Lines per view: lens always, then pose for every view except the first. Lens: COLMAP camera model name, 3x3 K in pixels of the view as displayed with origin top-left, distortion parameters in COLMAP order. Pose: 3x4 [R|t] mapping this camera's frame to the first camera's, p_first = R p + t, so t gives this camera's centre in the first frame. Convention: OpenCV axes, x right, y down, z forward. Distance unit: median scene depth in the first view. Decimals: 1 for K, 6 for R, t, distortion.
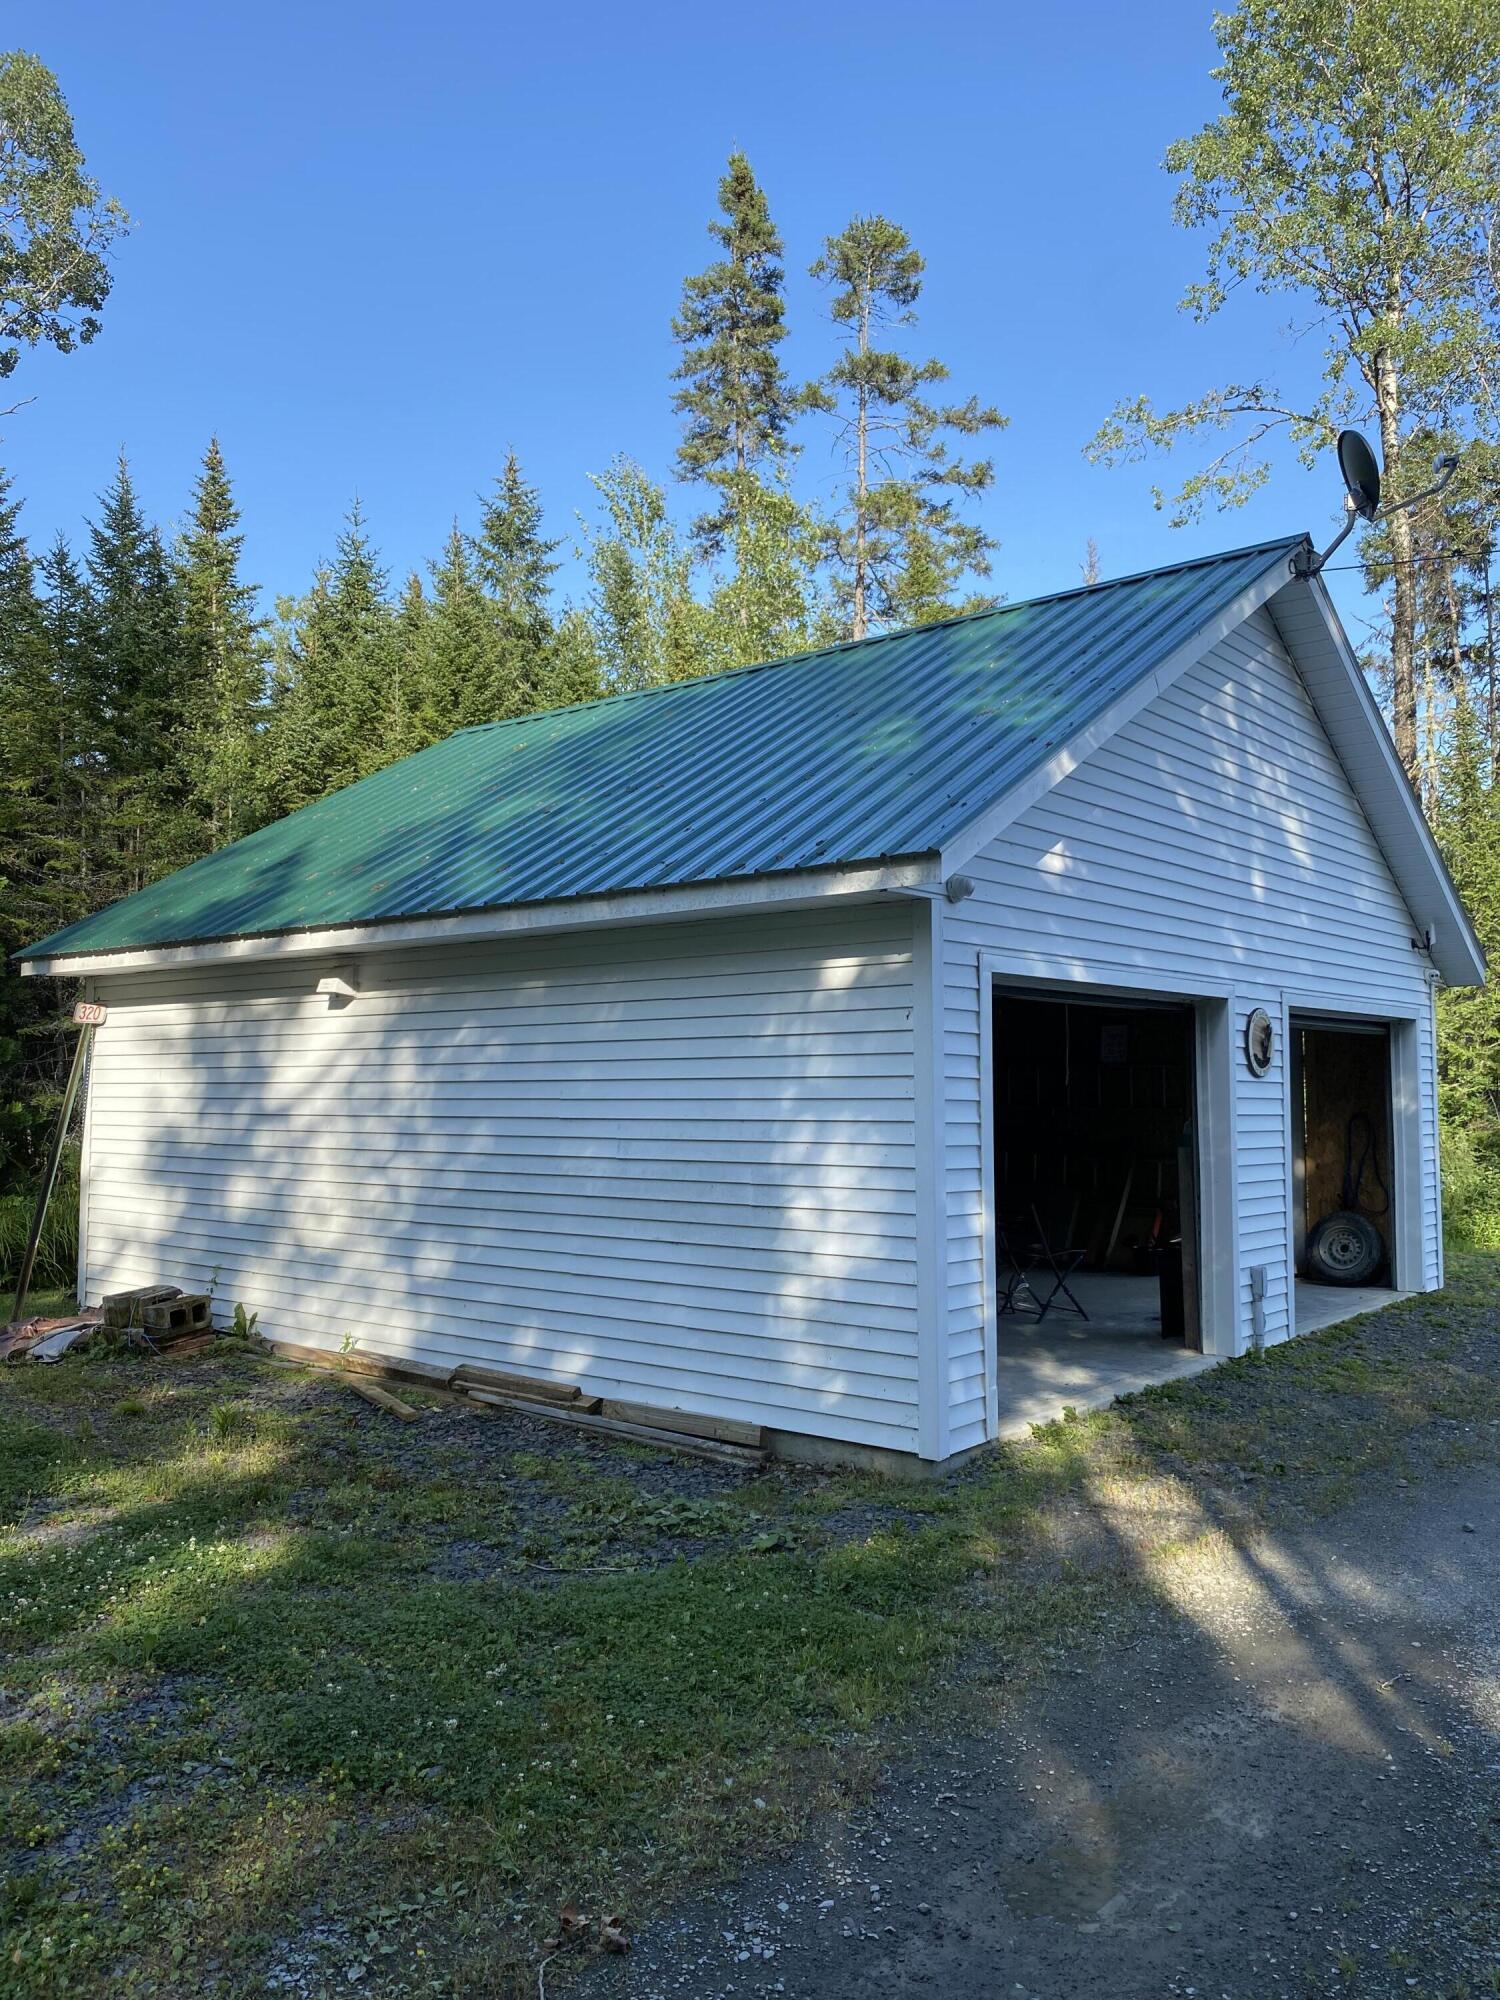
lens RADIAL K [[1510.1, 0, 750.0], [0, 1510.1, 1000.0], [0, 0, 1]] dist [0.048050, -0.193679]
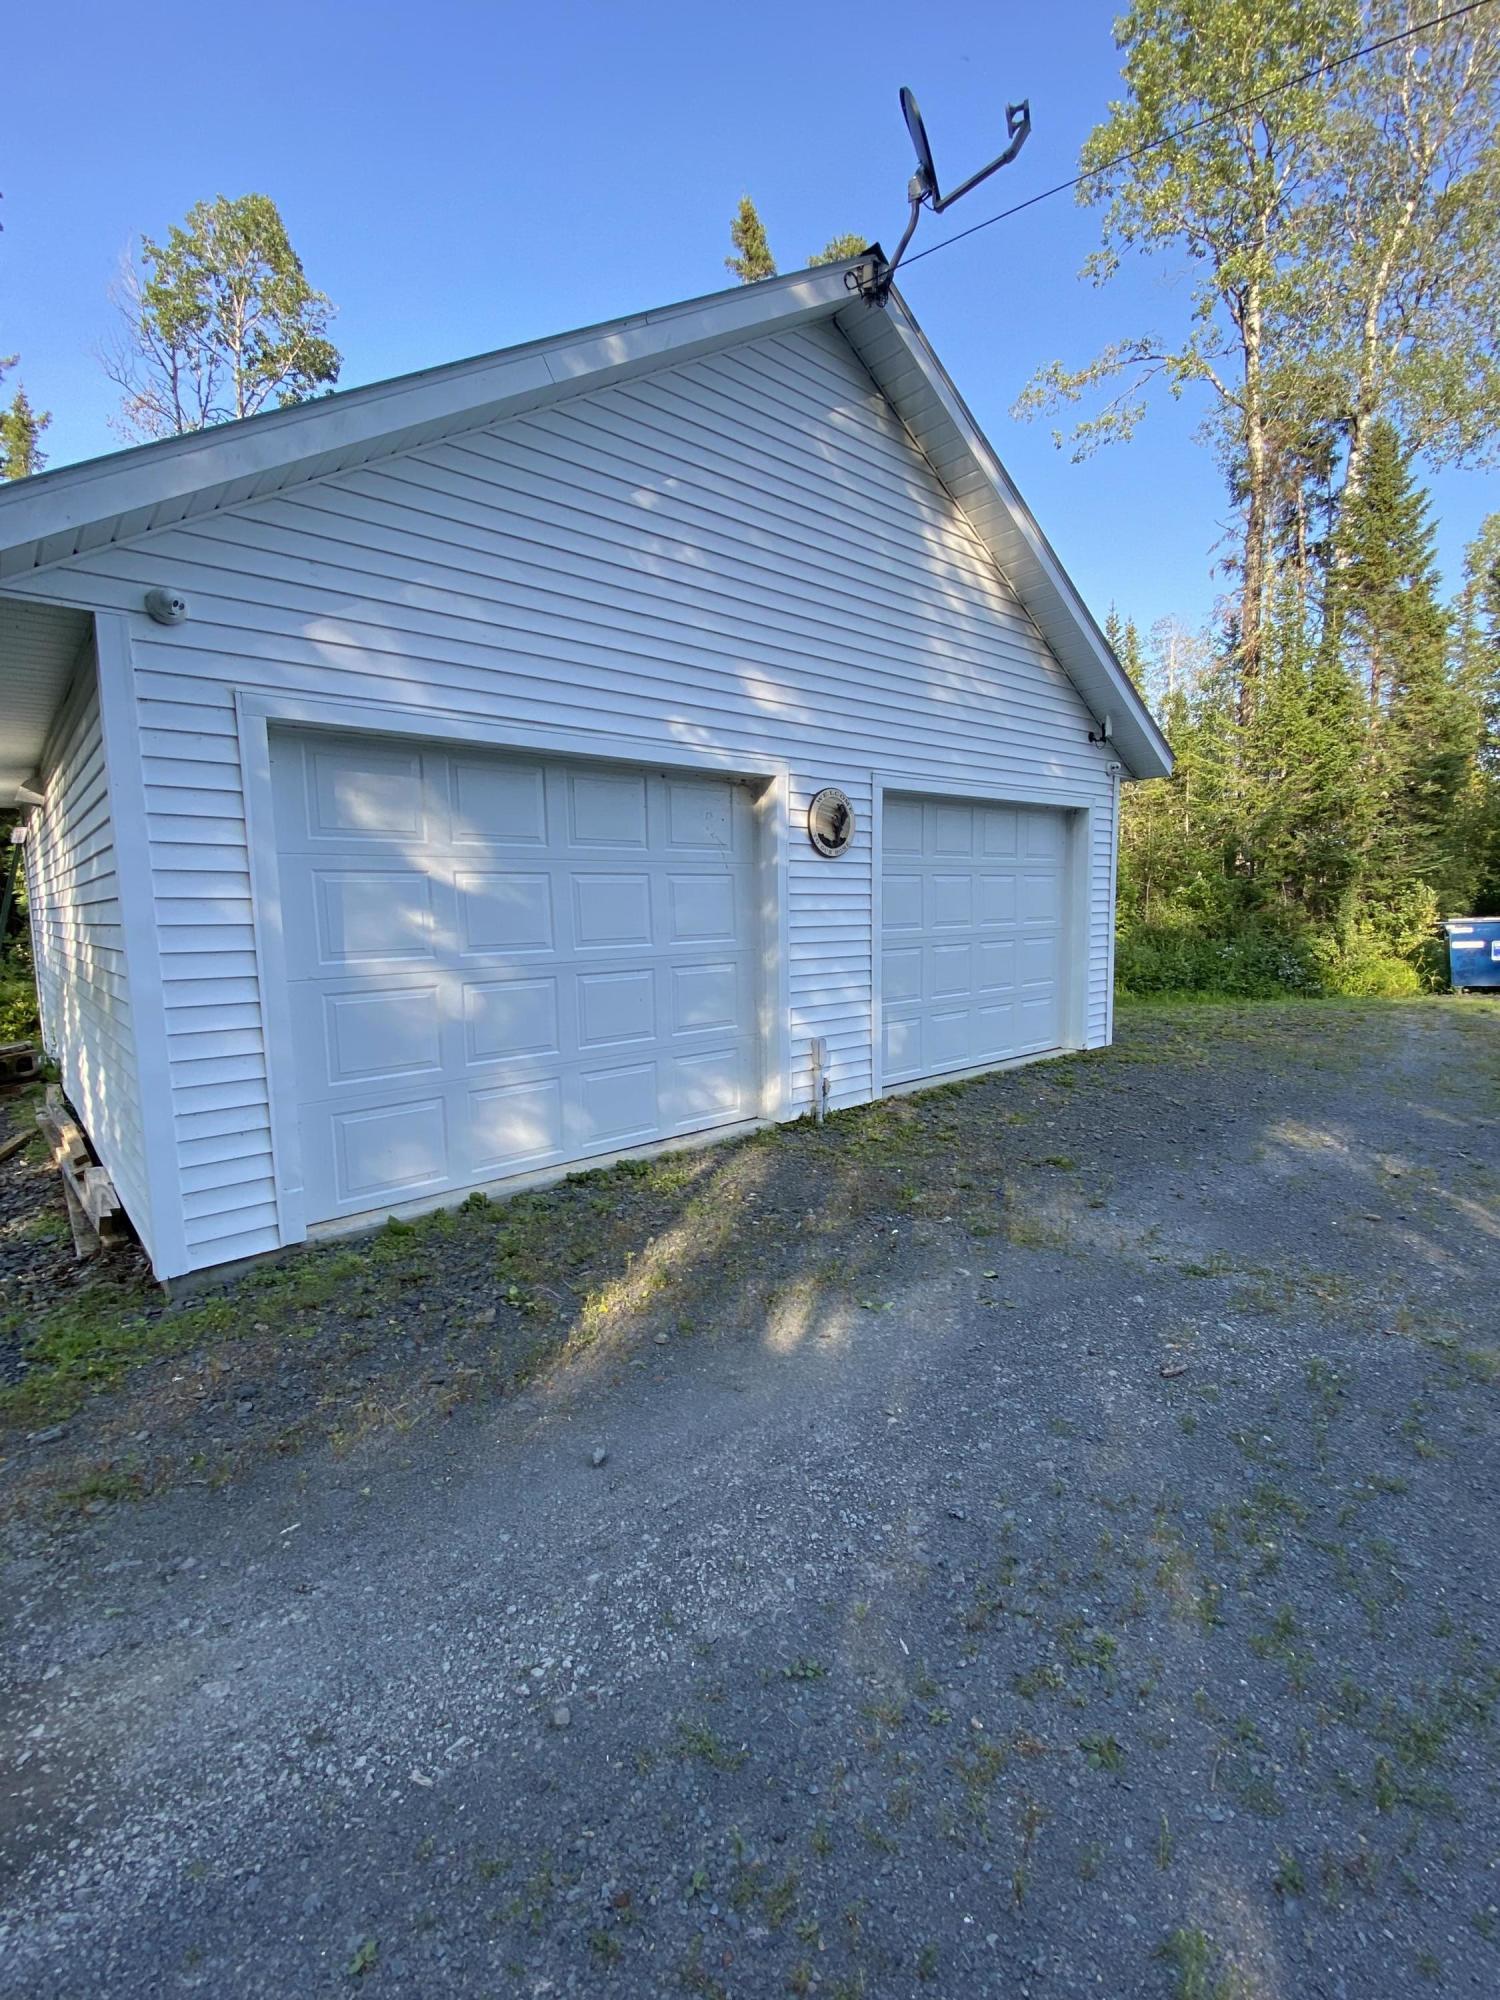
lens RADIAL K [[876.0, 0, 750.0], [0, 876.0, 1000.0], [0, 0, 1]] dist [0.030689, -0.040206]
pose [[0.987322, -0.008081, -0.158524, 0.122607], [0.034681, 0.985556, 0.165760, 0.015050], [0.154895, -0.169156, 0.973342, 0.129093]]
